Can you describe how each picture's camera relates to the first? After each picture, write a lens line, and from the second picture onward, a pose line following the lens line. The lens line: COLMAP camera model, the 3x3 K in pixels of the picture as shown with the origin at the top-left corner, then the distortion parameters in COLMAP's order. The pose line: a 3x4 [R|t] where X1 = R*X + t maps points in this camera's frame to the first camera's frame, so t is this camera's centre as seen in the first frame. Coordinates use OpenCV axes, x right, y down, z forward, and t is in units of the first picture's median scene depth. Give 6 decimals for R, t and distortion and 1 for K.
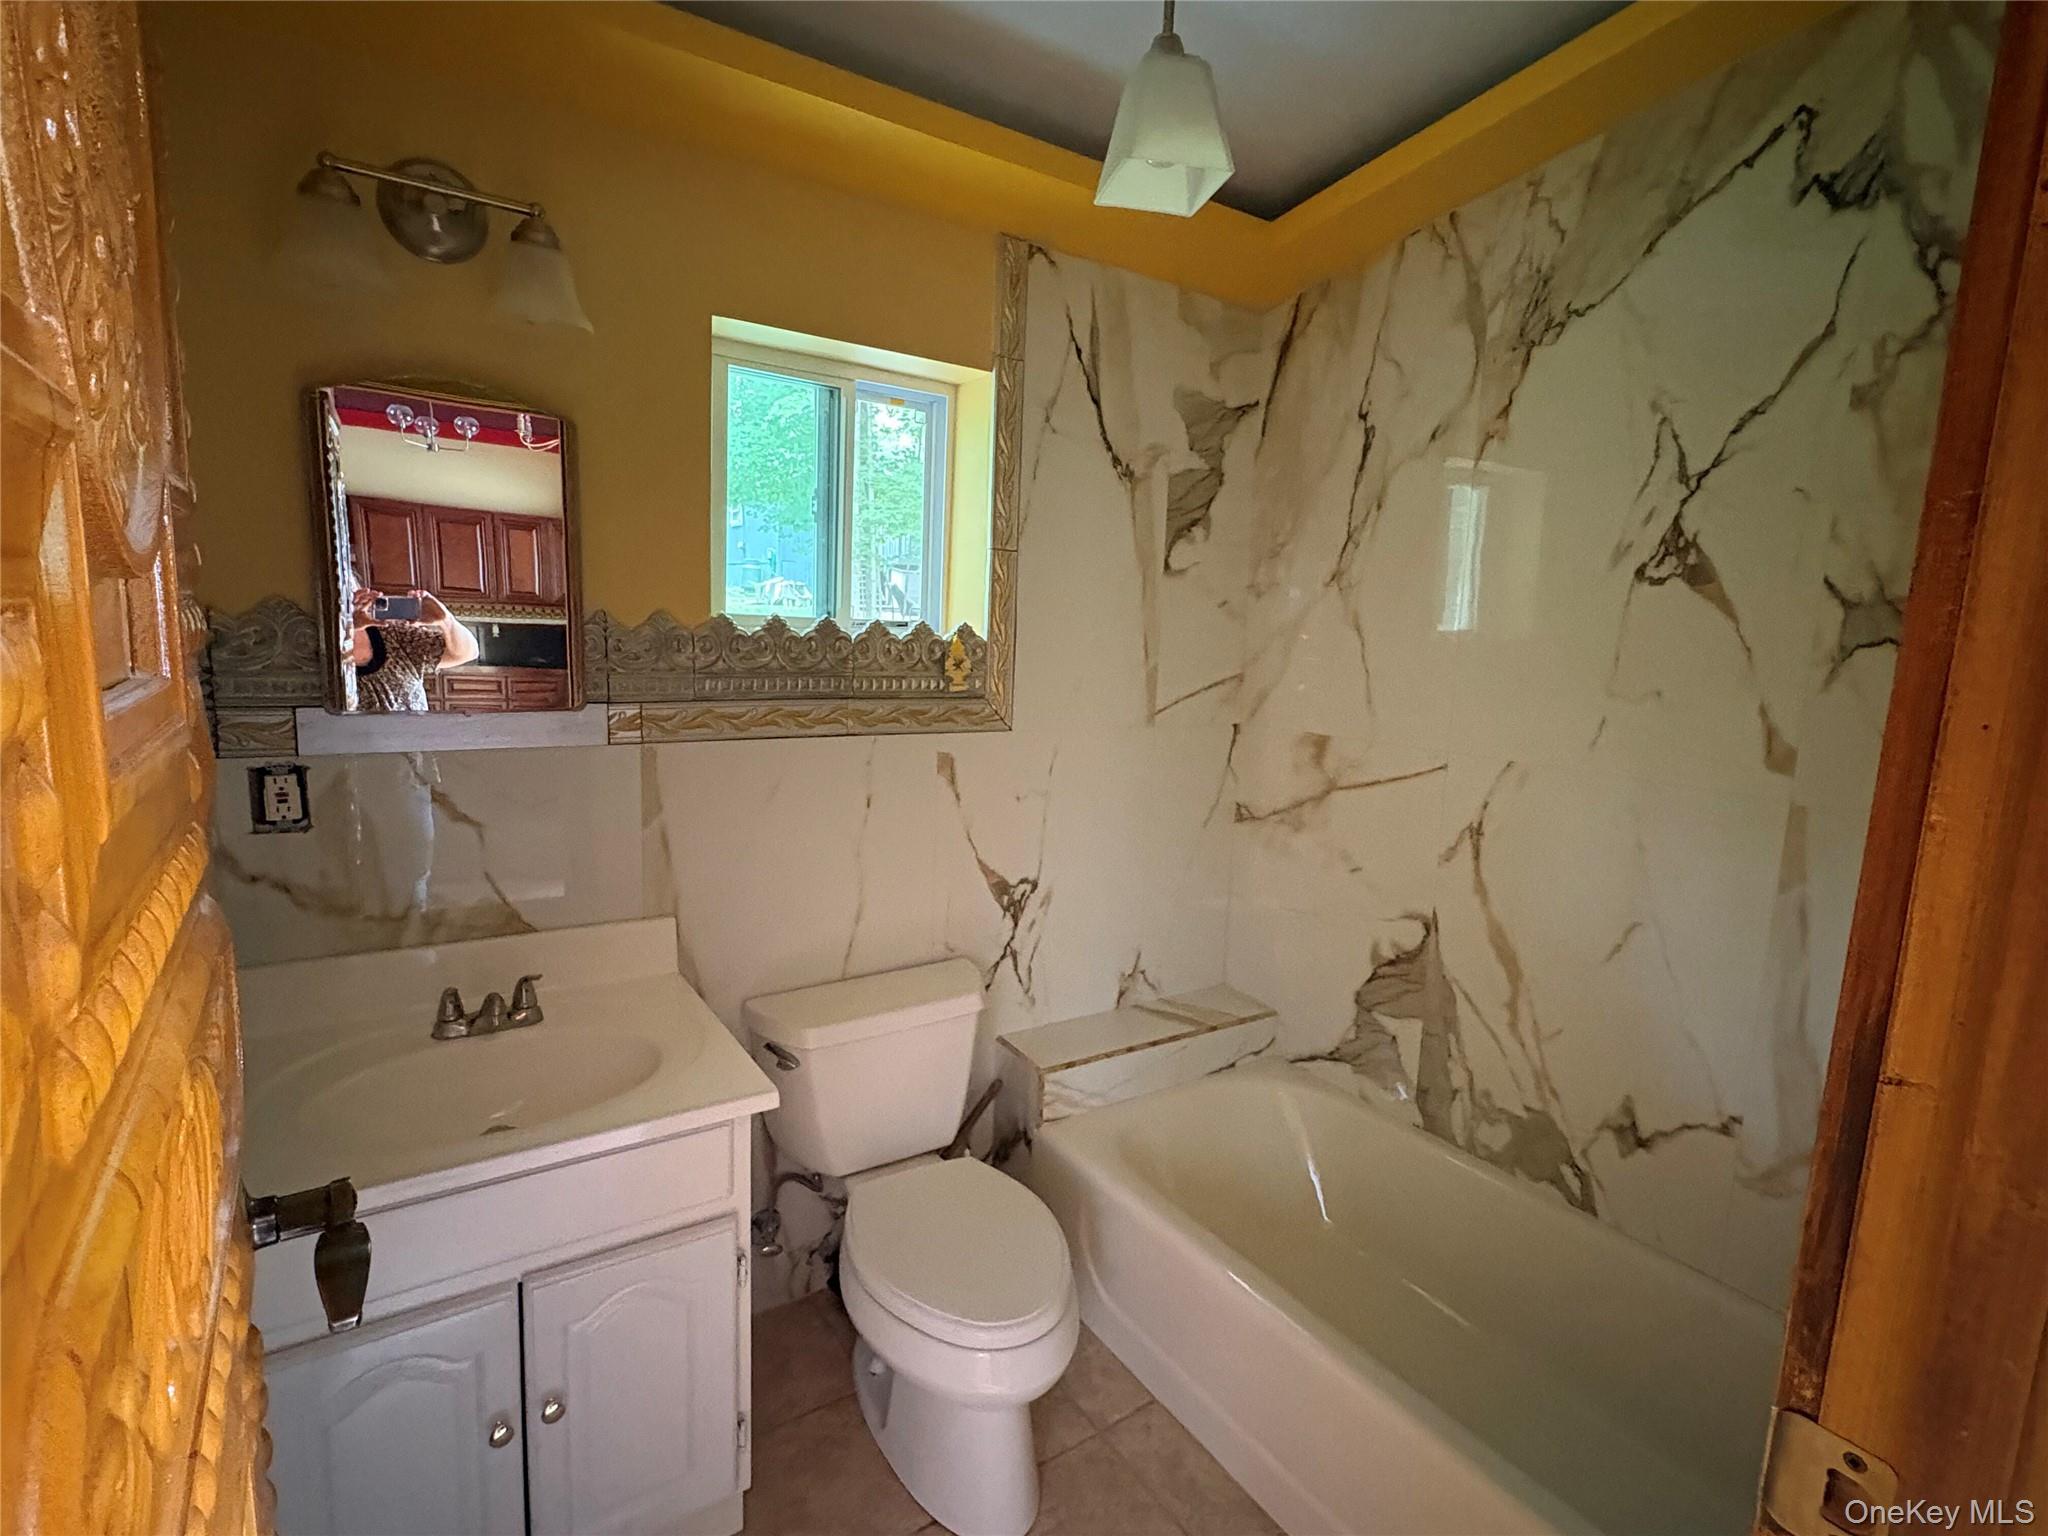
lens RADIAL K [[968.6, 0, 1025.3], [0, 968.6, 767.9], [0, 0, 1]] dist [-0.001363, 0.000650]
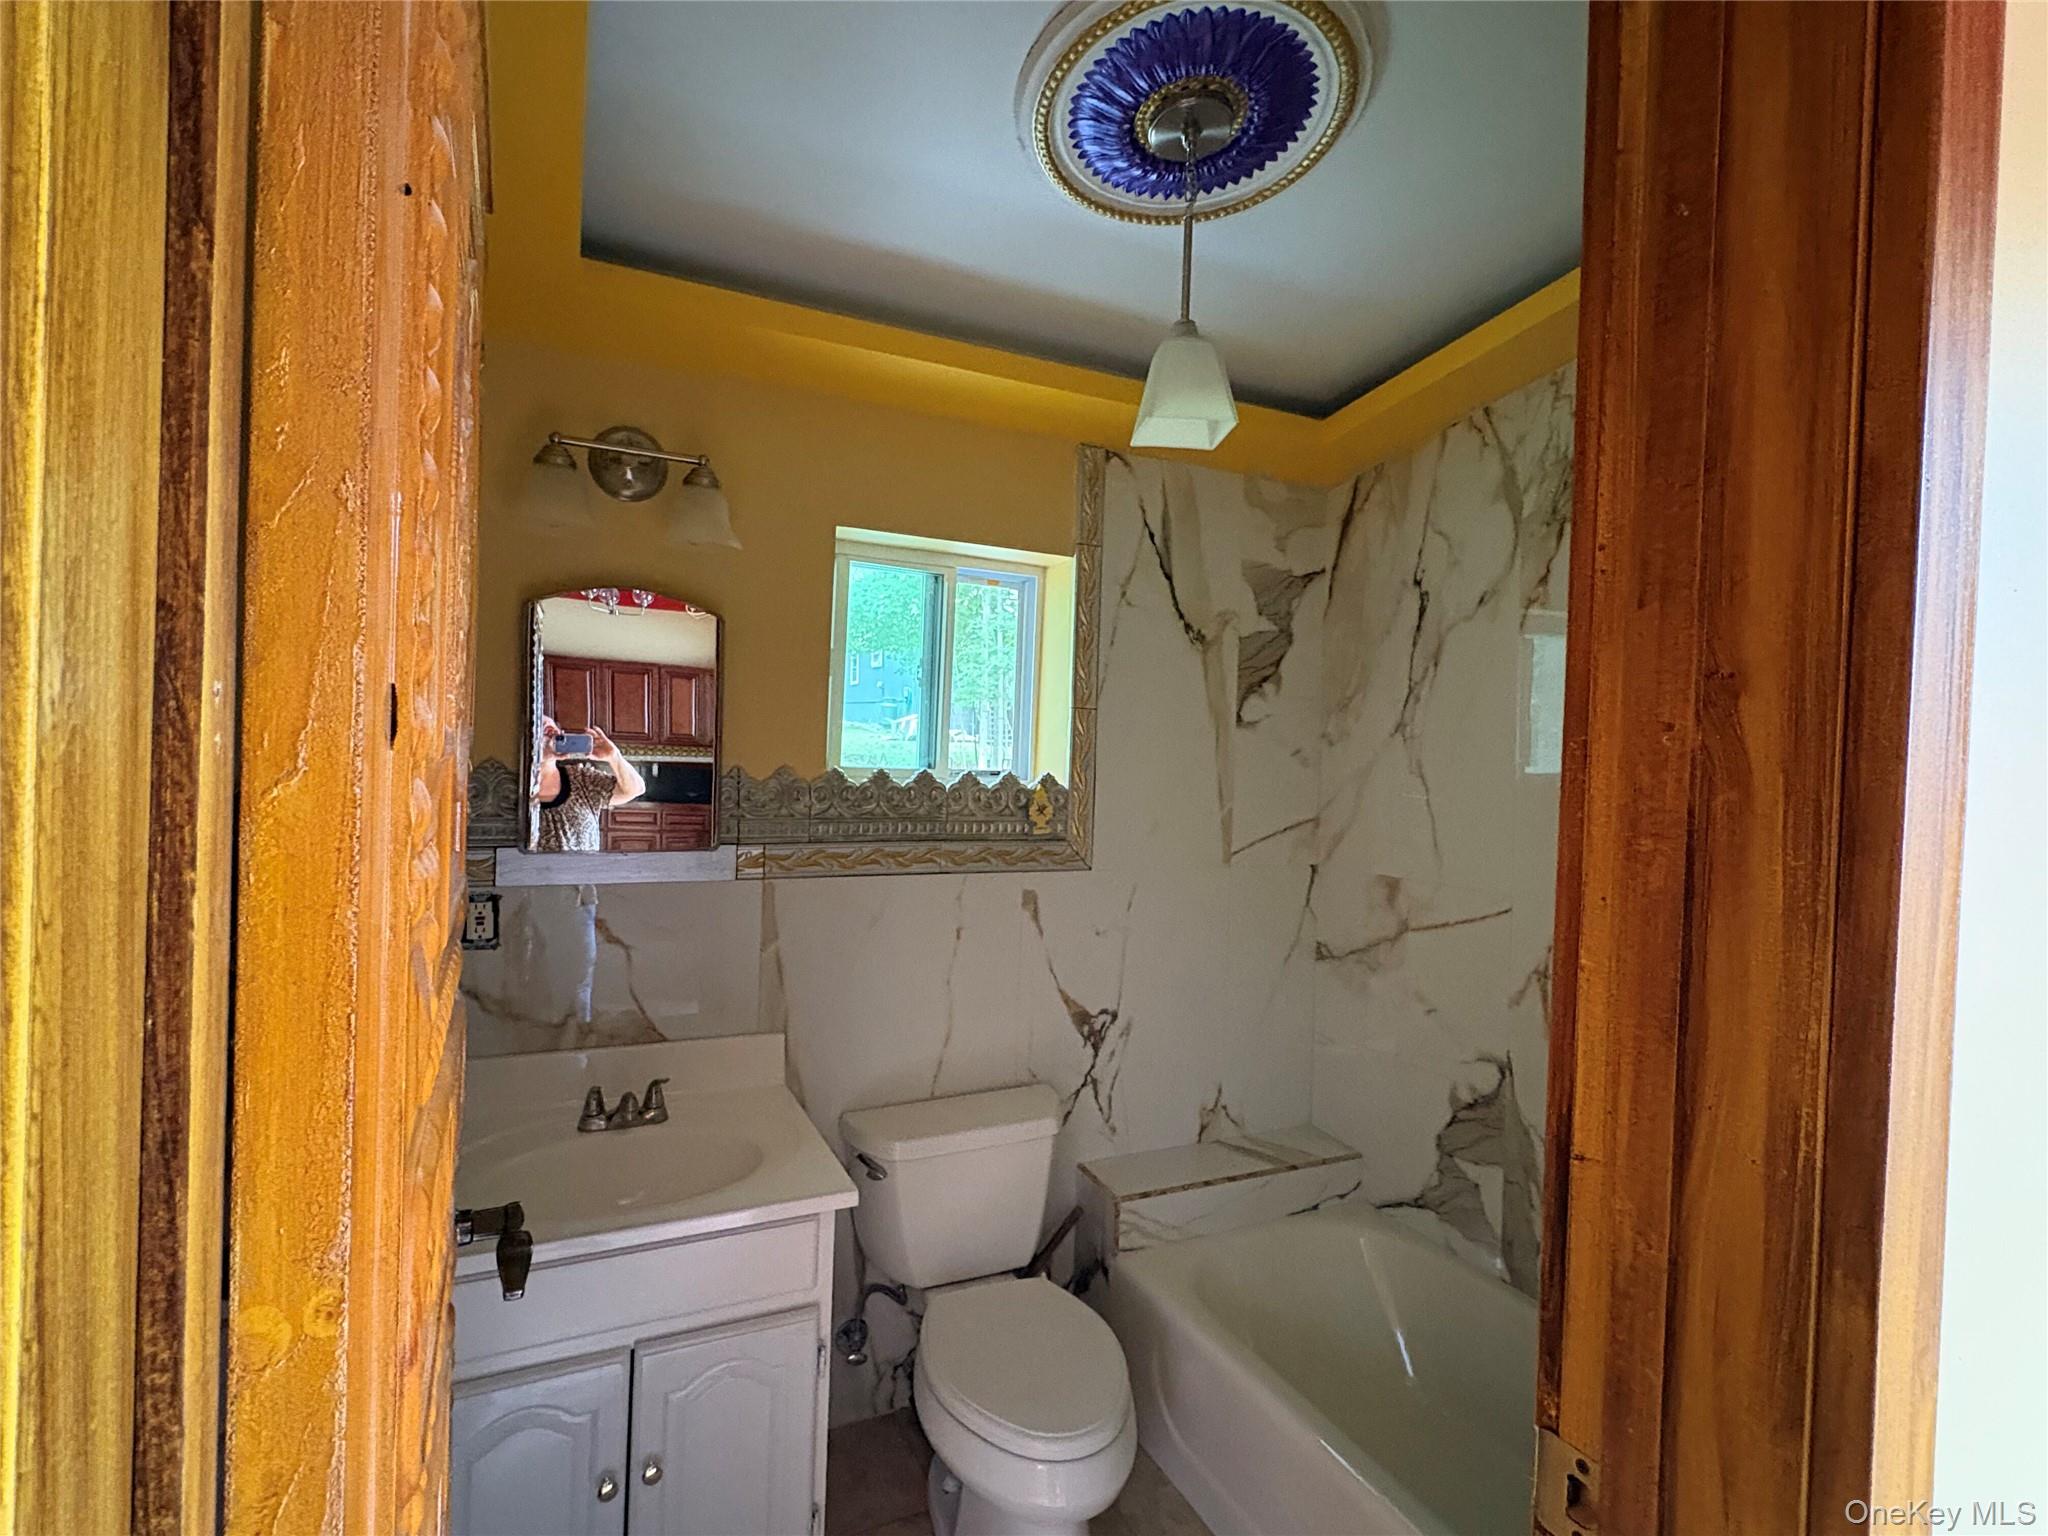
lens RADIAL K [[968.6, 0, 1023.6], [0, 968.6, 767.4], [0, 0, 1]] dist [-0.001363, 0.000650]
pose [[0.991052, -0.002543, -0.133449, 0.059464], [-0.015597, 0.990762, -0.134713, -0.005124], [0.132558, 0.135589, 0.981857, -0.102837]]
